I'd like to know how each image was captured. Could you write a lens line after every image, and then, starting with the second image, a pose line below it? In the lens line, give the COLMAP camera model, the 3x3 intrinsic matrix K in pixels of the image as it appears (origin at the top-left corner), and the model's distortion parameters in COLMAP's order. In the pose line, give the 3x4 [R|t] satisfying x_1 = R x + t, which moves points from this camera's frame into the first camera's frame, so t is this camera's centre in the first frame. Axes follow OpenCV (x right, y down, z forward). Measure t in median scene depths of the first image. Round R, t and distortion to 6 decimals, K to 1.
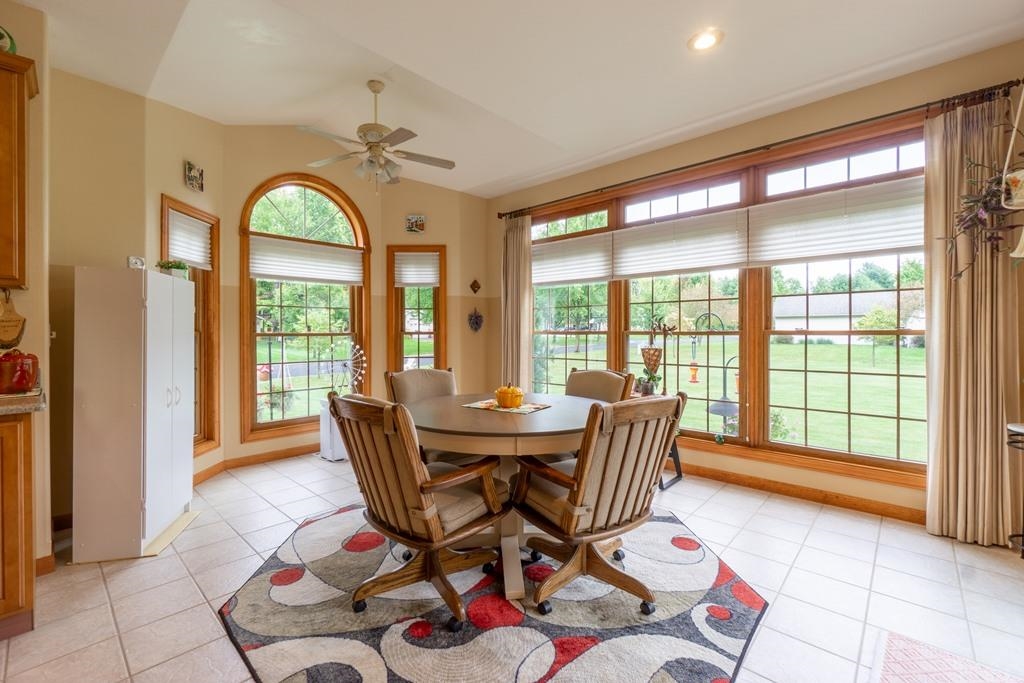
lens RADIAL K [[436.3, 0, 509.7], [0, 436.3, 330.0], [0, 0, 1]] dist [-0.001946, 0.000223]
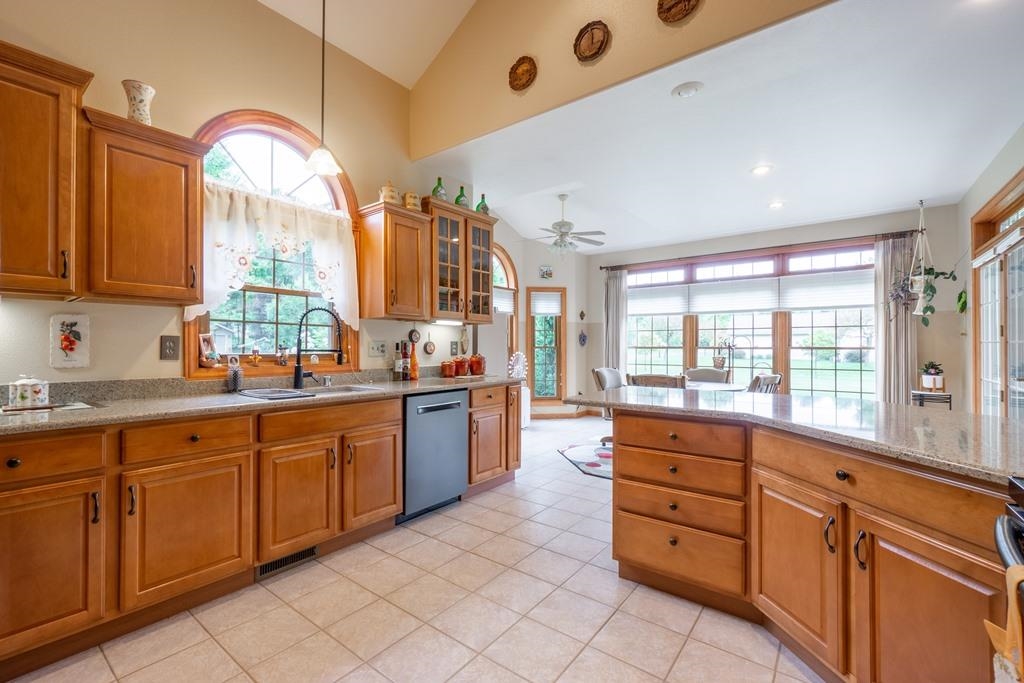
lens RADIAL K [[438.0, 0, 497.2], [0, 438.0, 342.8], [0, 0, 1]] dist [-0.003122, -0.000376]
pose [[0.996644, 0.006040, 0.081639, -0.574155], [-0.005654, 0.999972, -0.004957, 0.000912], [-0.081667, 0.004478, 0.996650, -0.525691]]
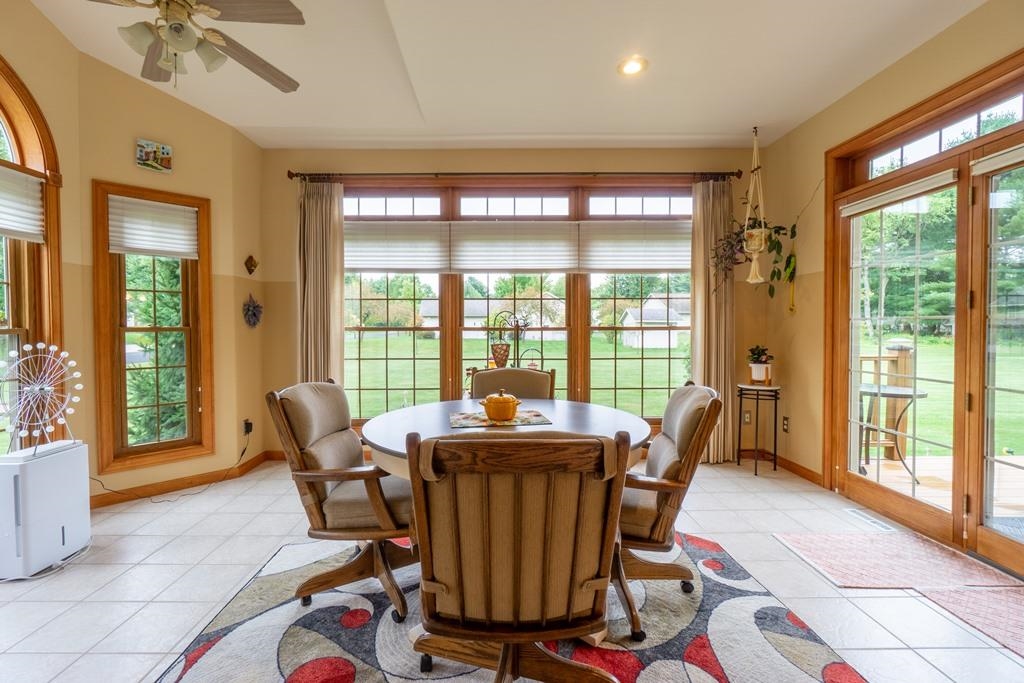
lens RADIAL K [[420.9, 0, 485.7], [0, 420.9, 338.6], [0, 0, 1]] dist [-0.014223, -0.000099]
pose [[0.732166, -0.014320, 0.680976, -0.319512], [-0.002848, 0.999706, 0.024086, 0.005616], [-0.681120, -0.019574, 0.731910, 0.263418]]
